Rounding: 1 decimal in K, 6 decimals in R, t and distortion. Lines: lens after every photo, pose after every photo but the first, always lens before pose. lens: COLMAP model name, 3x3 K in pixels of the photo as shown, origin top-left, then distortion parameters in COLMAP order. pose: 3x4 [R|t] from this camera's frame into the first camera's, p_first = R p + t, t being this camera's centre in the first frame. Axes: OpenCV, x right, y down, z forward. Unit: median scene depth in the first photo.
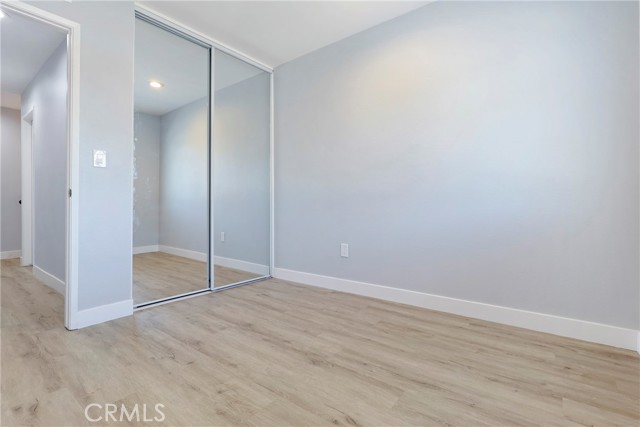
lens RADIAL K [[296.9, 0, 320.2], [0, 296.9, 211.1], [0, 0, 1]] dist [-0.003905, 0.002164]
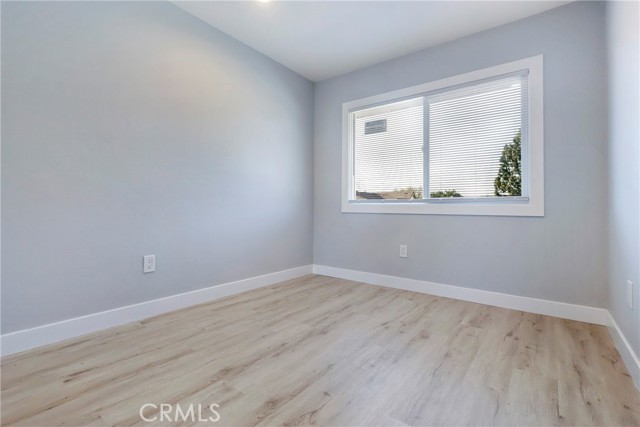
lens RADIAL K [[296.9, 0, 320.1], [0, 296.9, 211.7], [0, 0, 1]] dist [-0.003905, 0.002164]
pose [[-0.002851, -0.006094, 0.999977, -1.036259], [0.004040, 0.999973, 0.006106, -0.010892], [-0.999988, 0.004058, -0.002826, 0.824000]]
